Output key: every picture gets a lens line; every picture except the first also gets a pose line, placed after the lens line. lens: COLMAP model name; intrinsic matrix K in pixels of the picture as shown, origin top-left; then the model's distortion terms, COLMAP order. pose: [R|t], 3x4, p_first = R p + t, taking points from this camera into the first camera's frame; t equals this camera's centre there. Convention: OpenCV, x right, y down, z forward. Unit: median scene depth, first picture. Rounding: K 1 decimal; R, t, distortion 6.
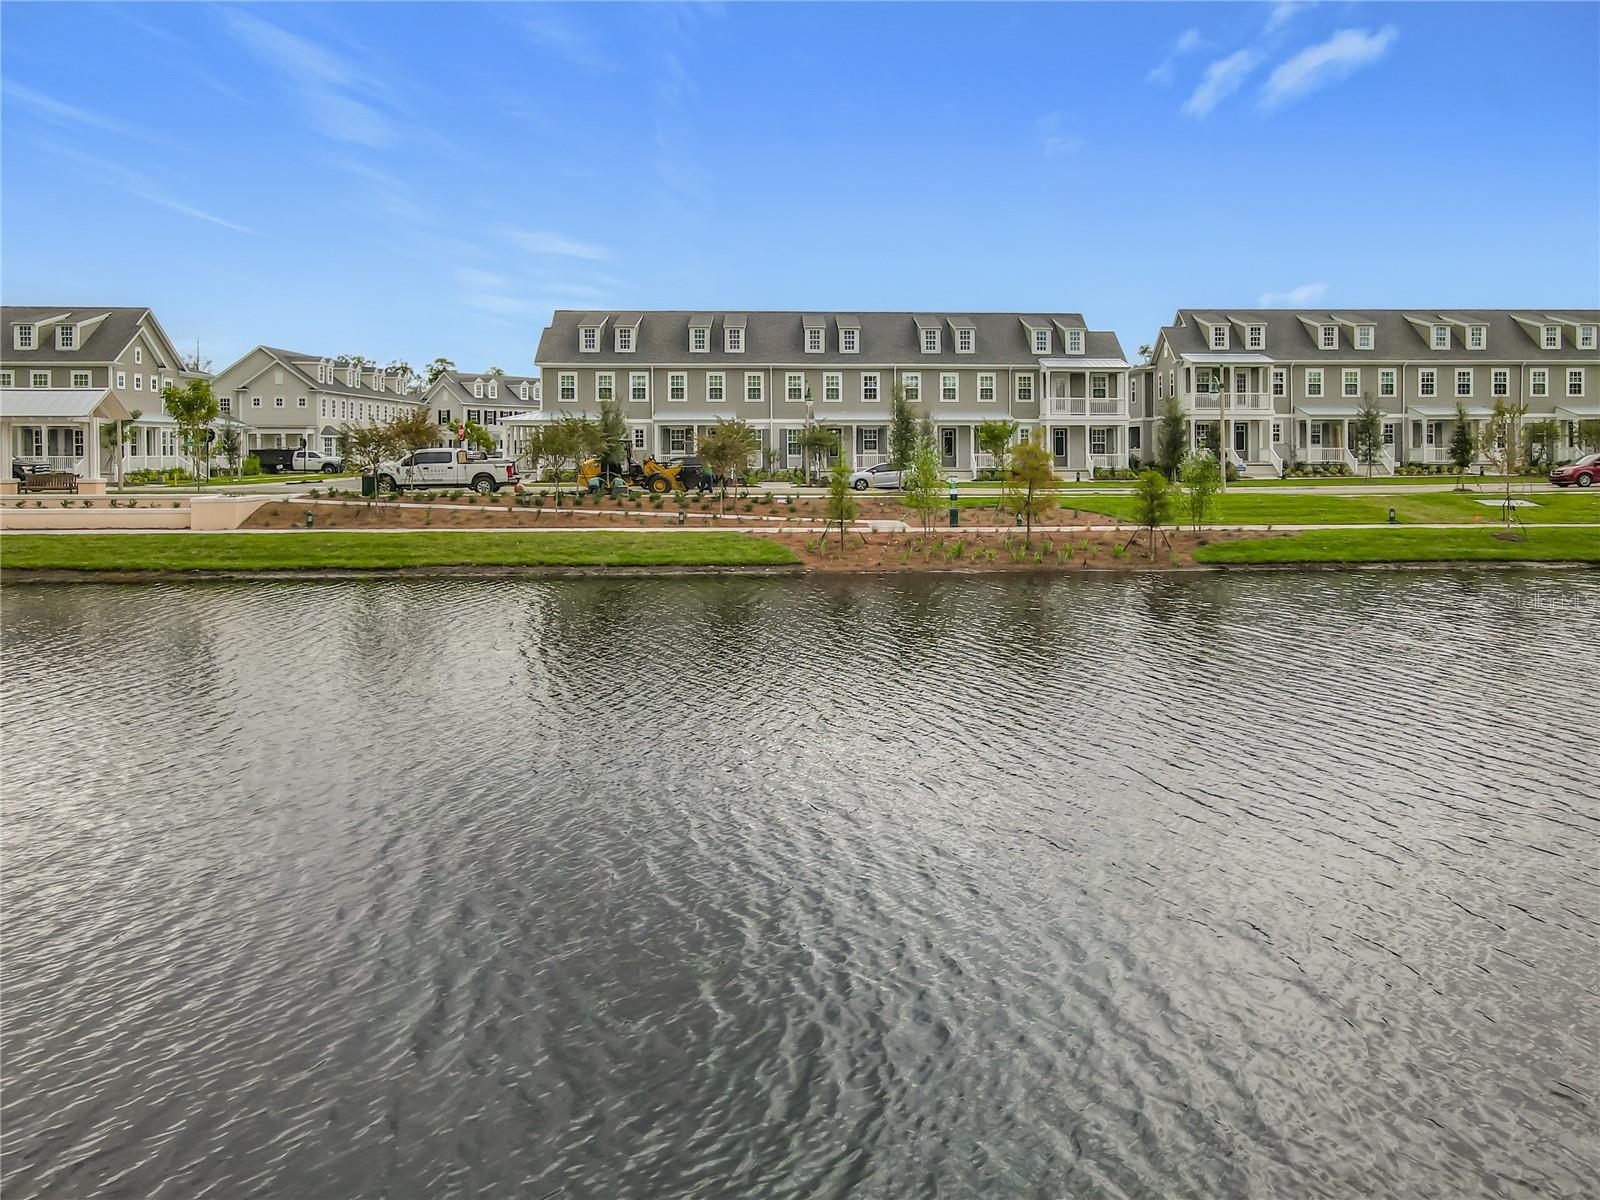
lens RADIAL K [[1229.7, 0, 800.0], [0, 1229.7, 600.0], [0, 0, 1]] dist [0.044376, 0.001879]
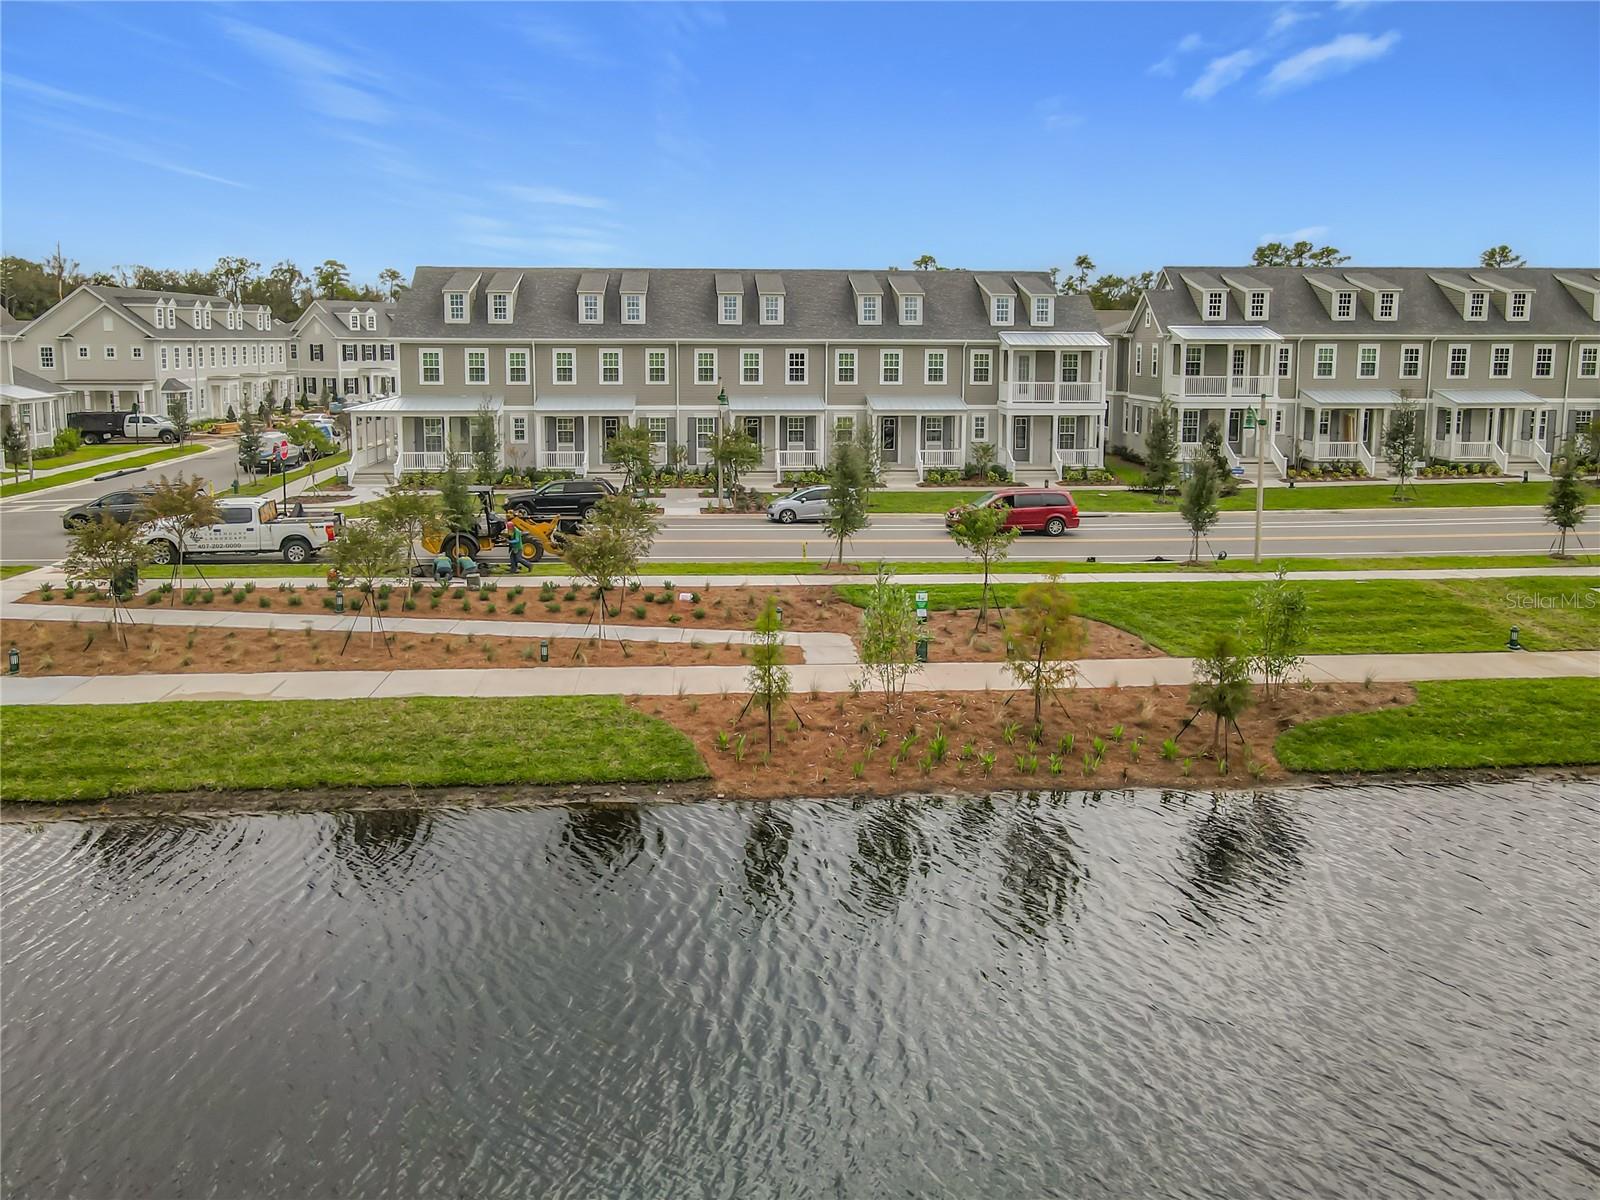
lens RADIAL K [[1197.5, 0, 729.0], [0, 1197.5, 599.3], [0, 0, 1]] dist [0.041914, -0.006236]
pose [[0.999915, 0.003365, 0.012621, 0.001504], [-0.004632, 0.994805, 0.101698, -0.097938], [-0.012213, -0.101748, 0.994735, 0.176205]]
